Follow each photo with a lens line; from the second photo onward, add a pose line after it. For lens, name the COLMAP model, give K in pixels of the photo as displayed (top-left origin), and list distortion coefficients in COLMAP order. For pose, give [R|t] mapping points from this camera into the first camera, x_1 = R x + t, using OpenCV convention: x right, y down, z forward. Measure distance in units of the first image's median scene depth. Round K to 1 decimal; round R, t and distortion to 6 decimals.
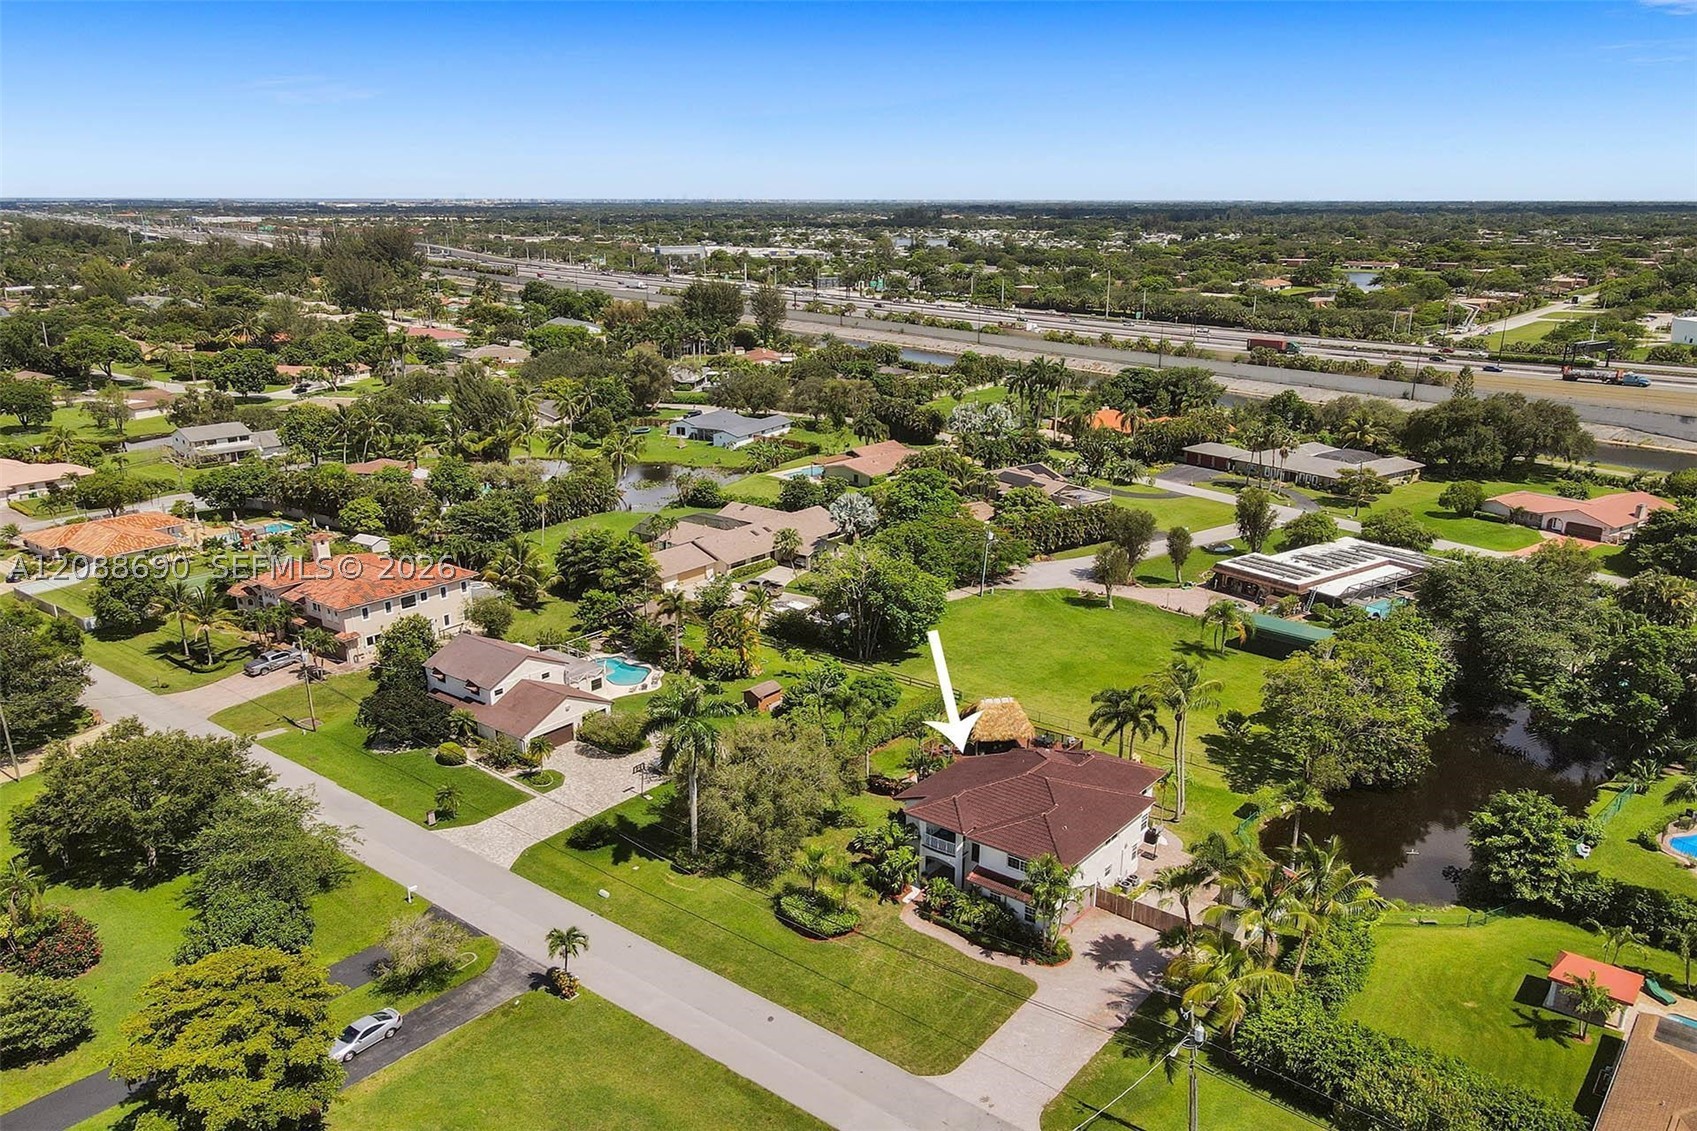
lens RADIAL K [[1296.4, 0, 848.5], [0, 1296.4, 565.5], [0, 0, 1]] dist [0.033783, -0.037259]
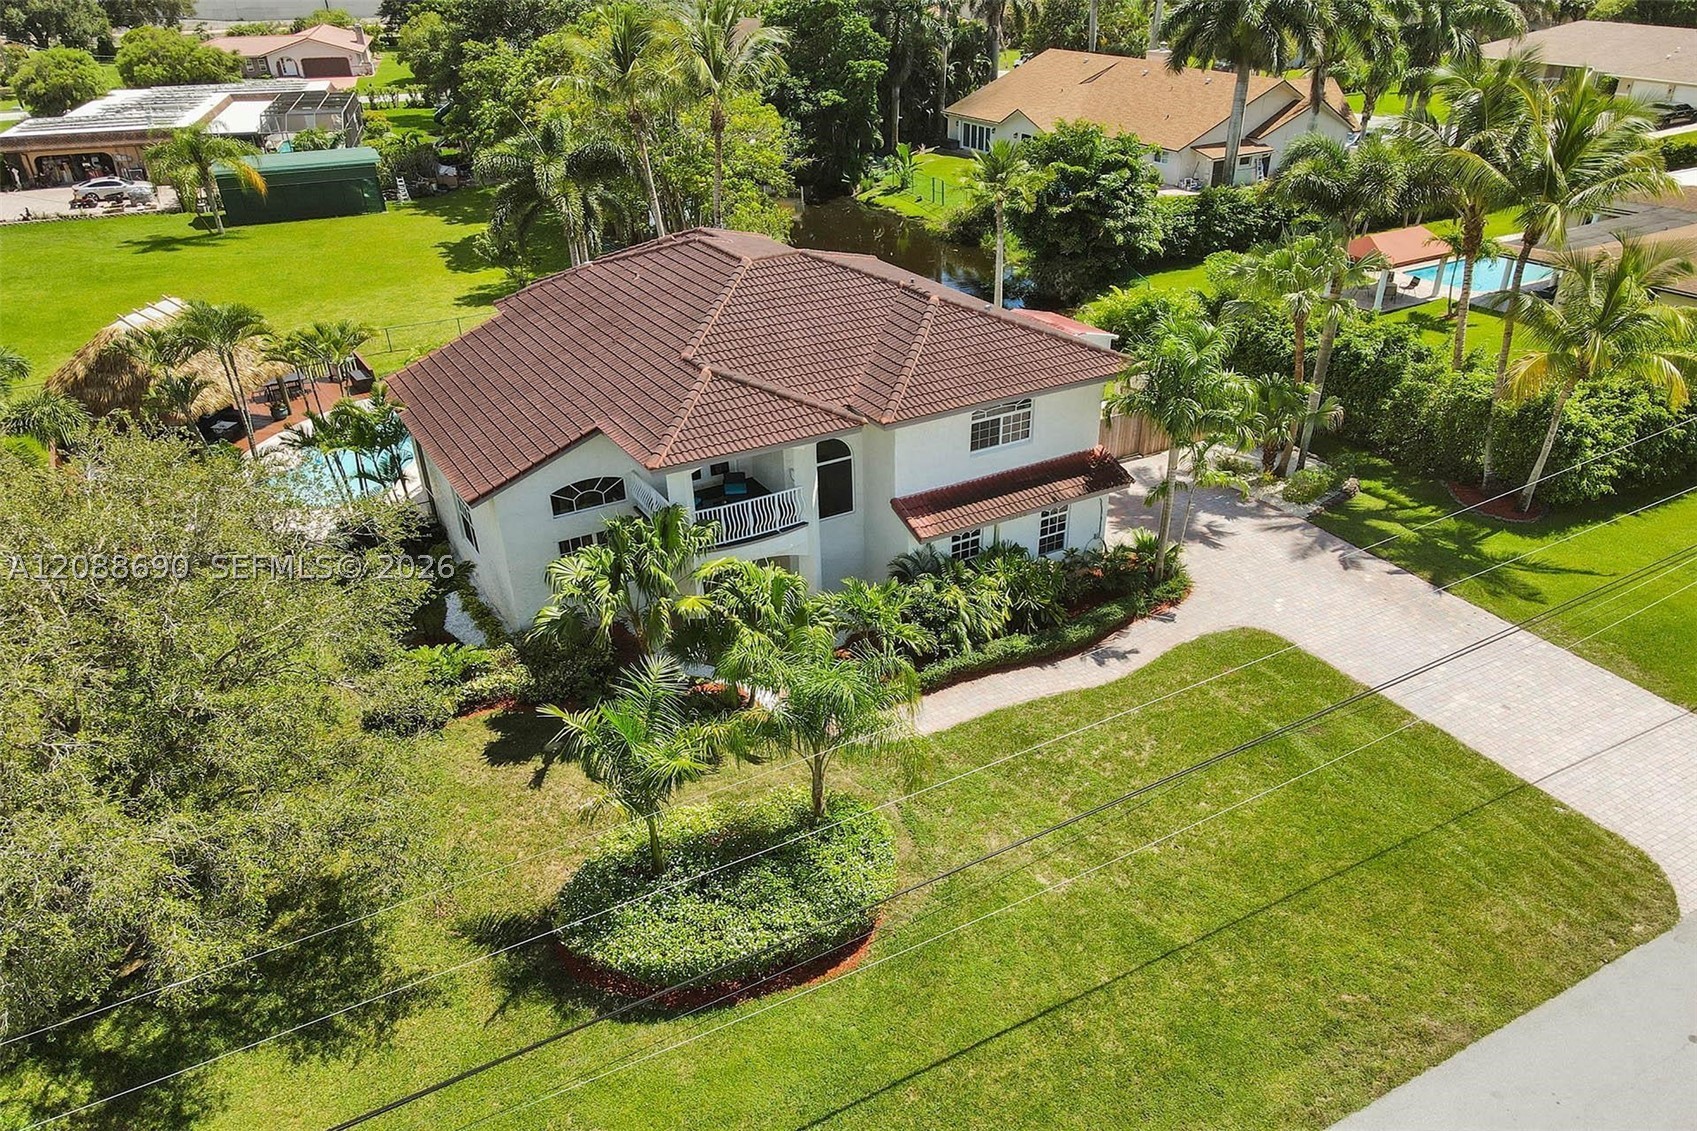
lens RADIAL K [[1296.4, 0, 848.5], [0, 1296.4, 565.5], [0, 0, 1]] dist [0.033783, -0.037259]
pose [[0.354087, -0.425347, 0.832888, -0.211120], [0.273813, 0.898711, 0.342556, 0.125926], [-0.894231, 0.106761, 0.434688, 0.880131]]
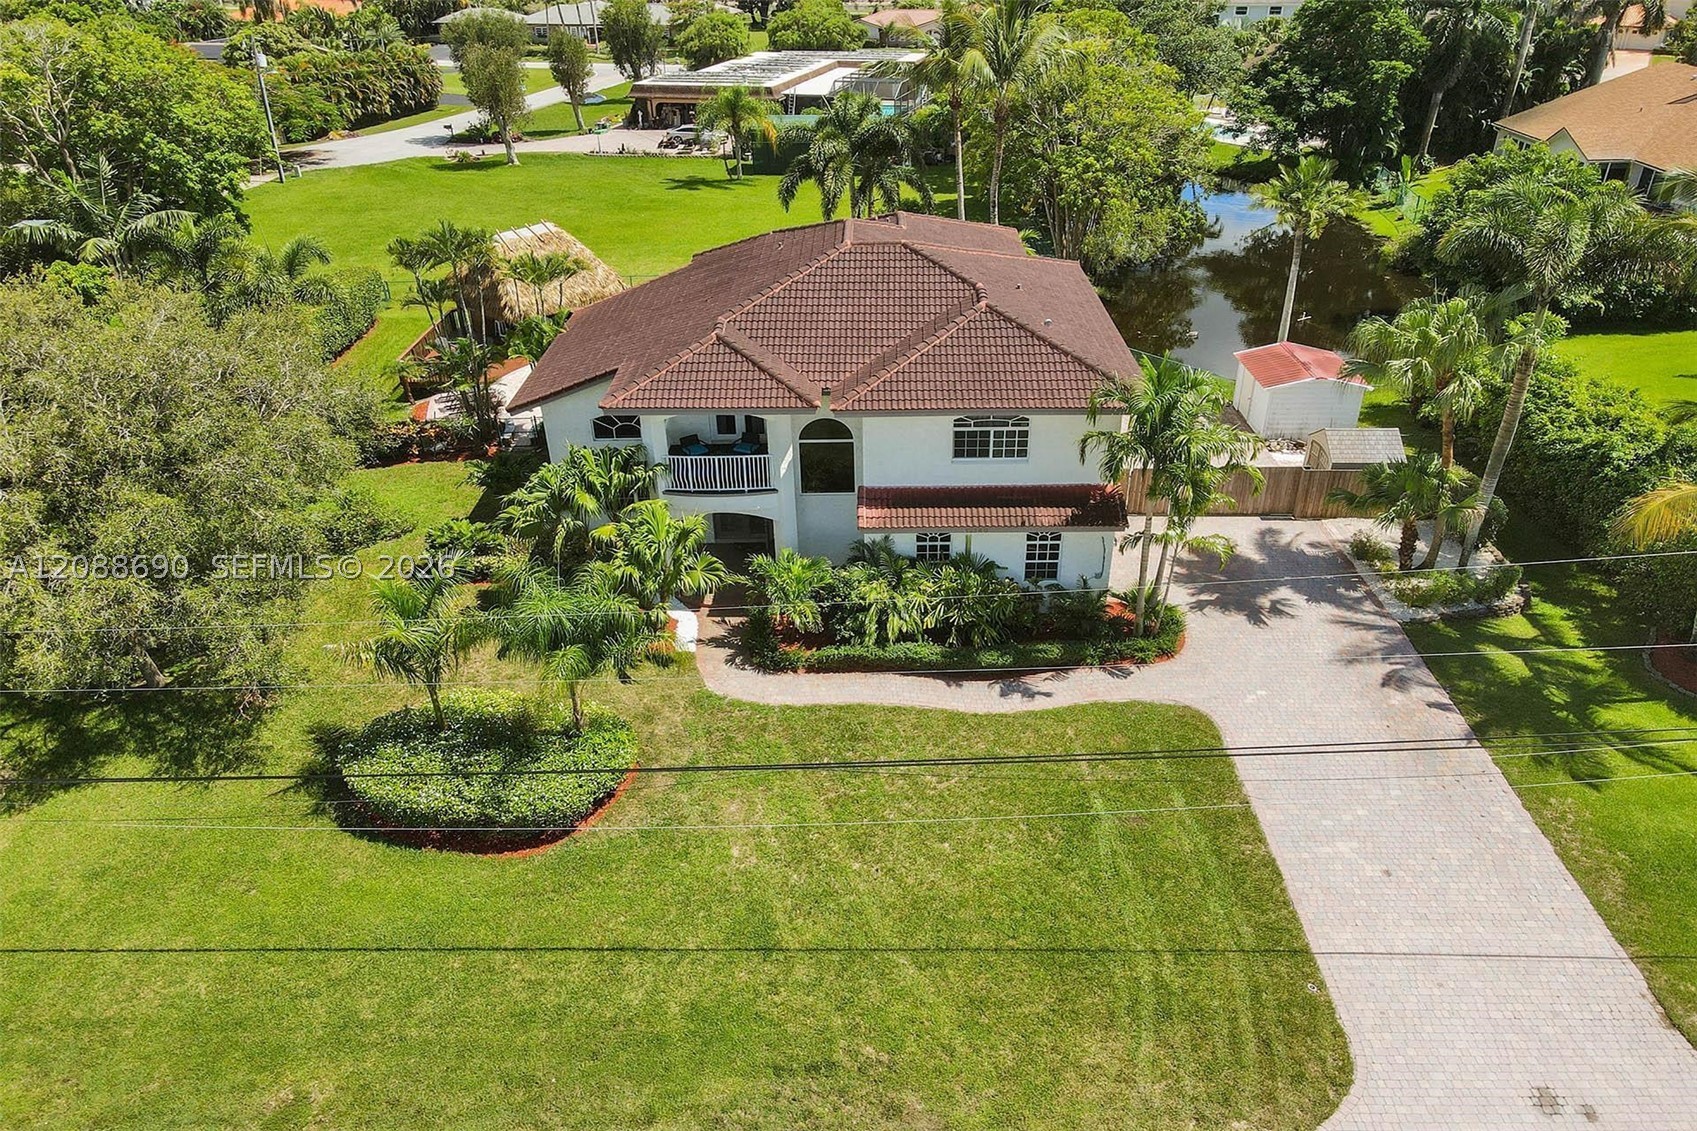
lens RADIAL K [[1296.4, 0, 848.5], [0, 1296.4, 565.5], [0, 0, 1]] dist [0.033783, -0.037259]
pose [[0.785177, -0.292242, 0.545978, -0.111750], [0.186370, 0.952285, 0.241703, 0.167122], [-0.590562, -0.088025, 0.802177, 0.724794]]
